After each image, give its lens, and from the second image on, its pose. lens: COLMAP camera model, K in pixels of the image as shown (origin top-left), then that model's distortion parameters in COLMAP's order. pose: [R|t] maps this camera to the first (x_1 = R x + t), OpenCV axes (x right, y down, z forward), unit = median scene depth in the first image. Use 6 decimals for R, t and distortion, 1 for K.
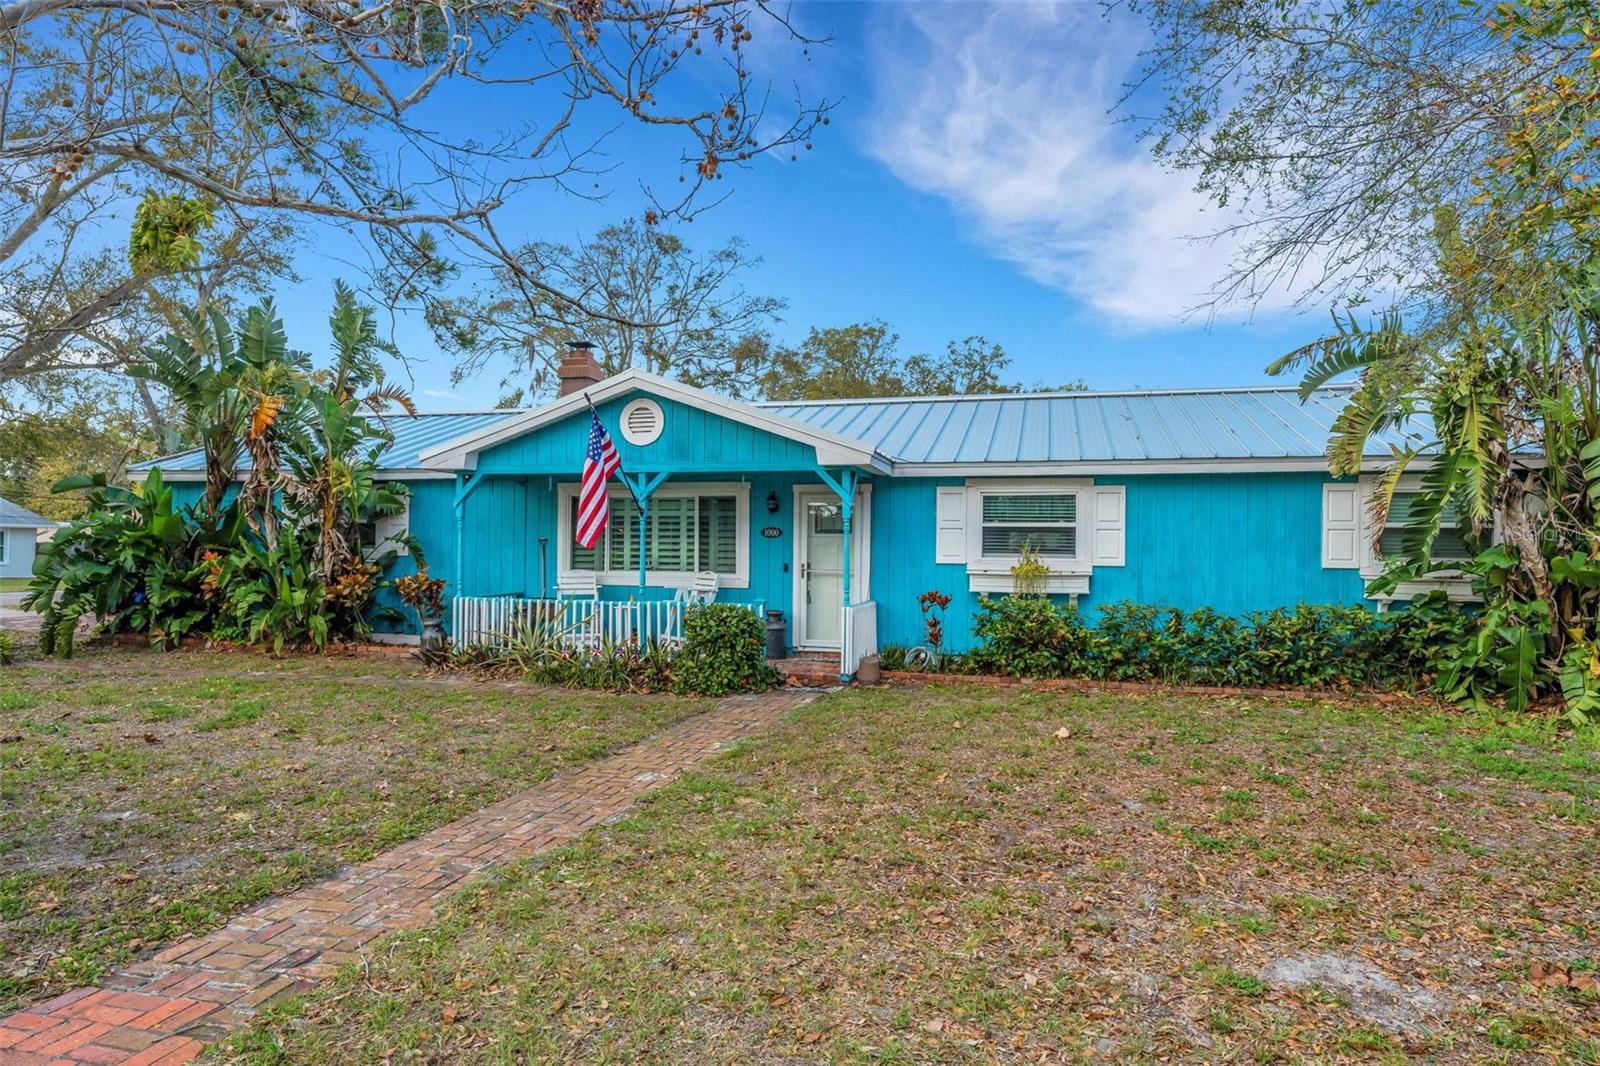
lens RADIAL K [[936.2, 0, 806.3], [0, 936.2, 531.3], [0, 0, 1]] dist [0.000177, -0.002593]
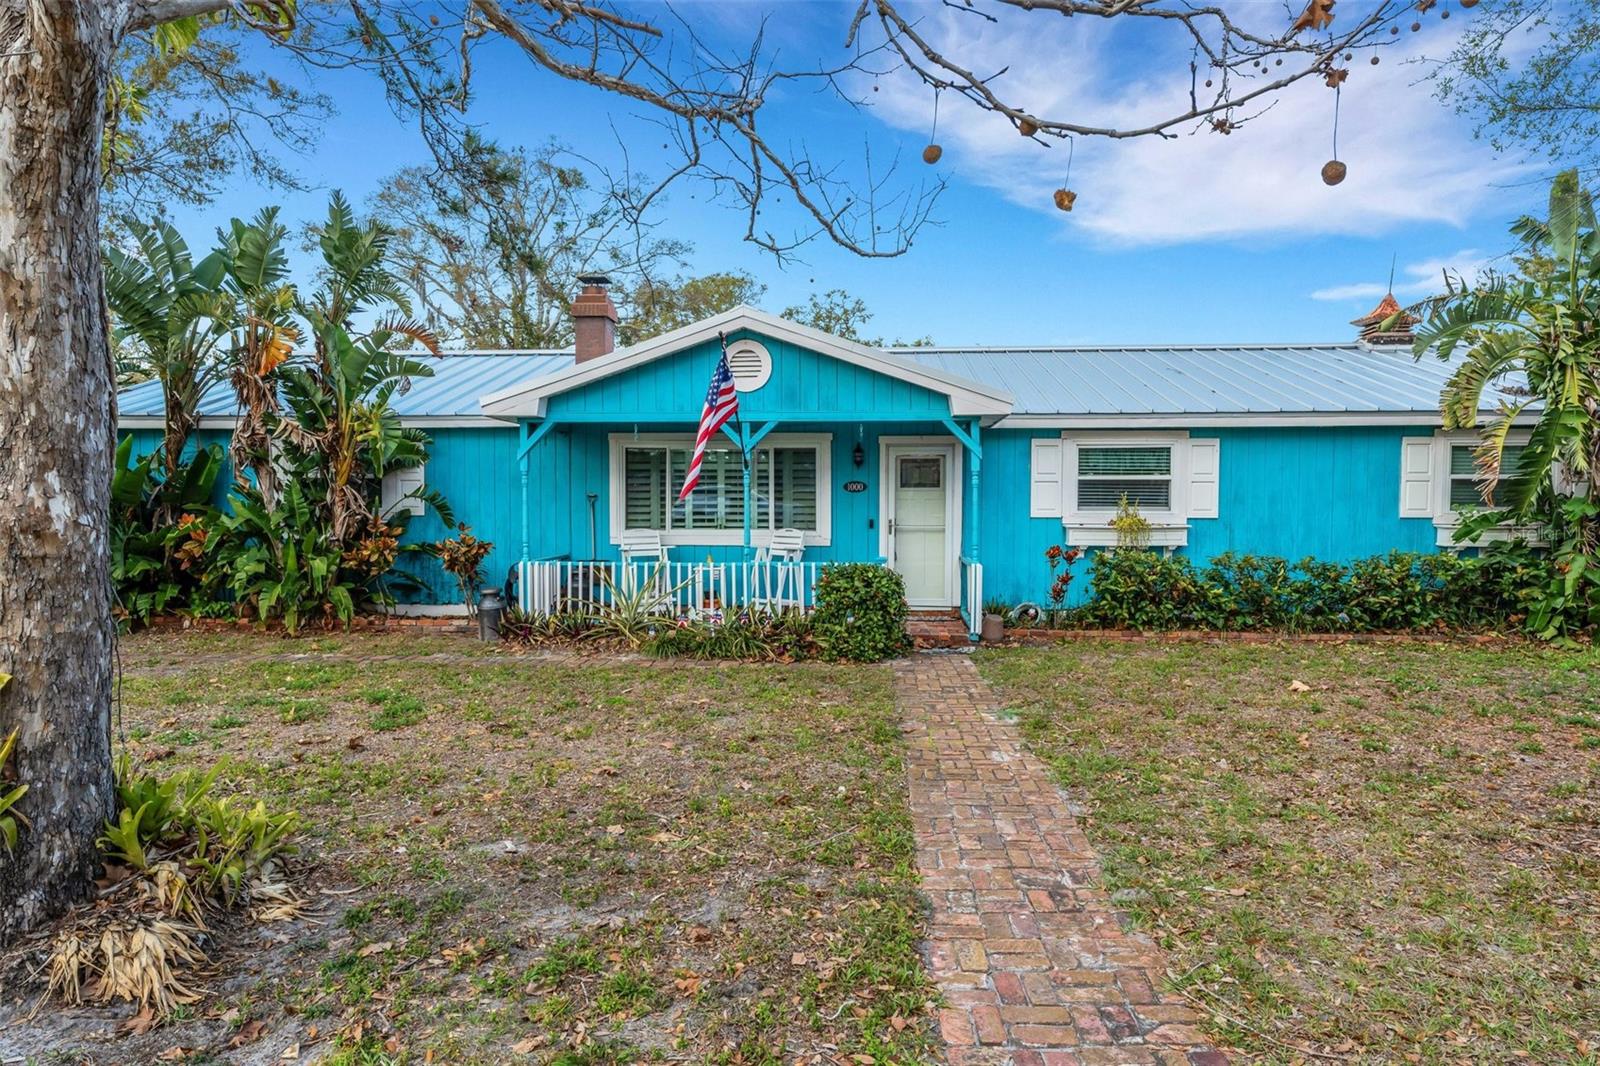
lens RADIAL K [[936.2, 0, 798.9], [0, 936.2, 532.3], [0, 0, 1]] dist [0.000177, -0.002593]
pose [[0.982343, -0.014221, 0.186546, -0.293028], [0.004941, 0.998731, 0.050119, -0.000382], [-0.187022, -0.048312, 0.981167, 0.088107]]
